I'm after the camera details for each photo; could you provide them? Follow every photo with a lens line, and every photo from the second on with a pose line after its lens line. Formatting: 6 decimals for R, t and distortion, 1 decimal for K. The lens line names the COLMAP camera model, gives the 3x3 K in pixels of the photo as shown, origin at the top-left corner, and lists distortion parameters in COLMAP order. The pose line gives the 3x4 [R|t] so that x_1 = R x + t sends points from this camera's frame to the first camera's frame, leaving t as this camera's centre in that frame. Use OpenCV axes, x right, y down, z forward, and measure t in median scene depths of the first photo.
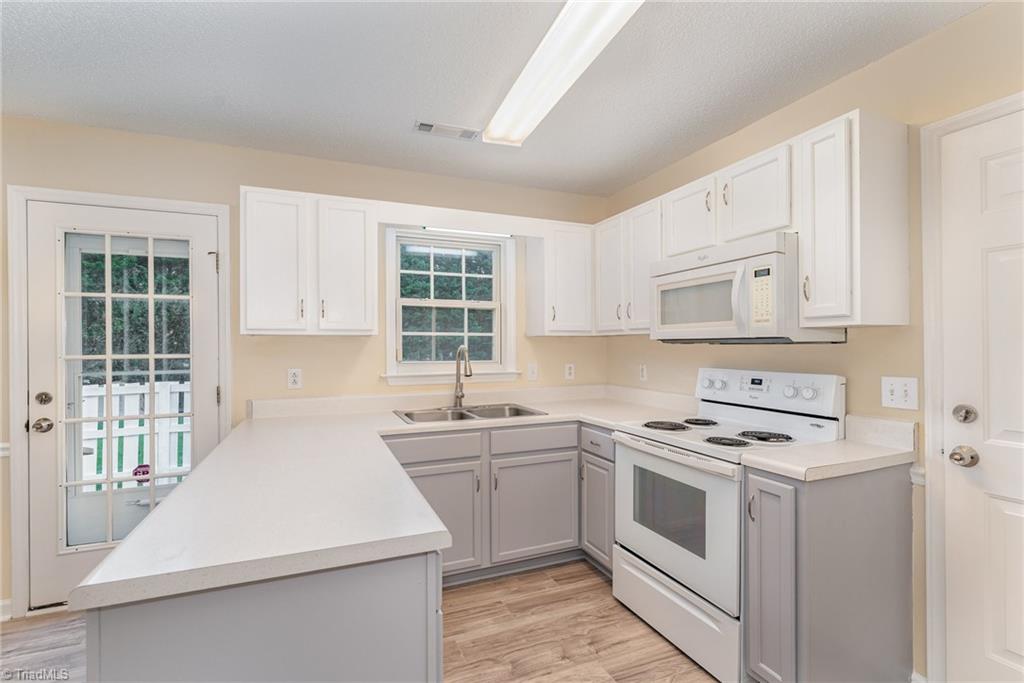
lens RADIAL K [[466.8, 0, 523.6], [0, 466.8, 346.7], [0, 0, 1]] dist [-0.003293, -0.001120]
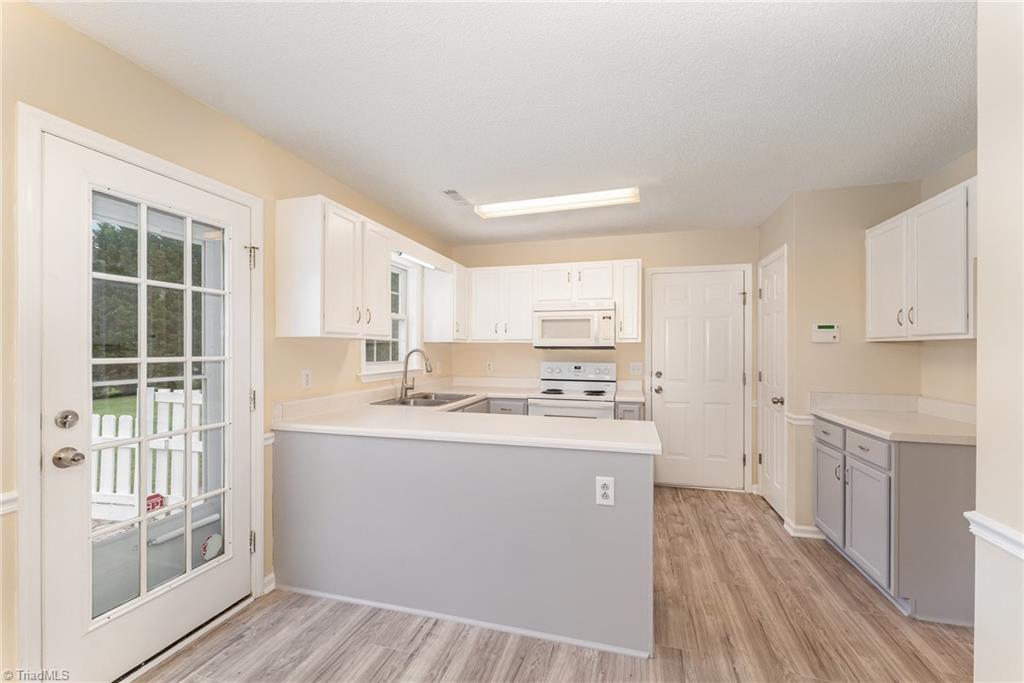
lens RADIAL K [[421.7, 0, 511.6], [0, 421.7, 349.1], [0, 0, 1]] dist [-0.000231, -0.000627]
pose [[0.623109, 0.007266, 0.782102, -1.039920], [-0.003528, 0.999973, -0.006480, 0.006106], [-0.782127, 0.001278, 0.623117, 0.067779]]
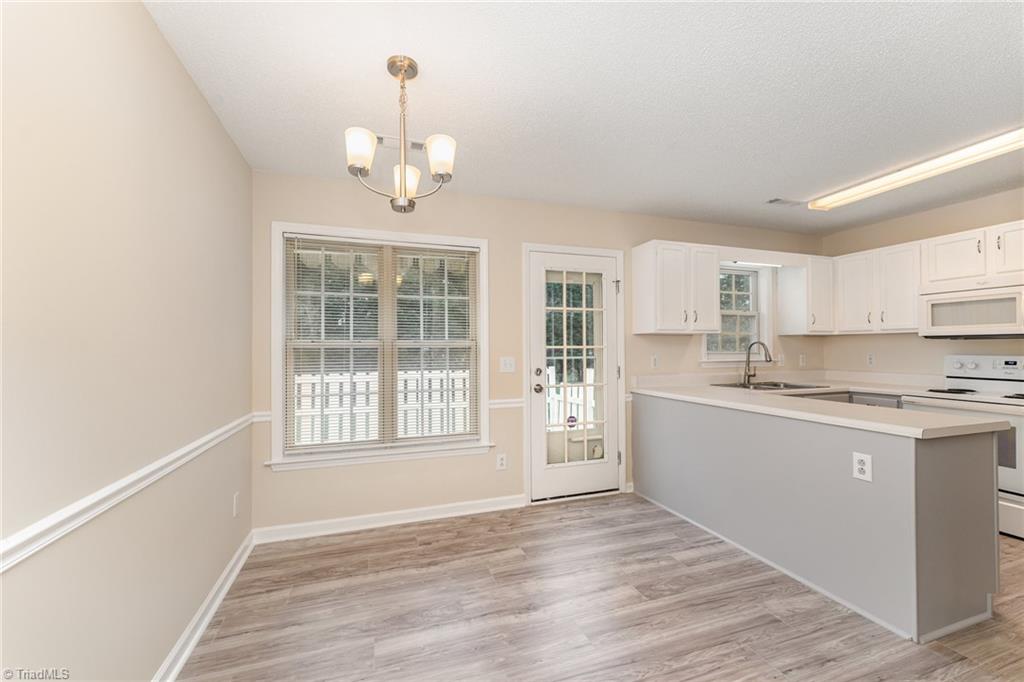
lens RADIAL K [[421.7, 0, 510.0], [0, 421.7, 345.2], [0, 0, 1]] dist [-0.000231, -0.000627]
pose [[0.997384, 0.000275, -0.072291, -0.957288], [-0.001152, 0.999926, -0.012086, 0.032557], [0.072282, 0.012138, 0.997310, -0.457534]]
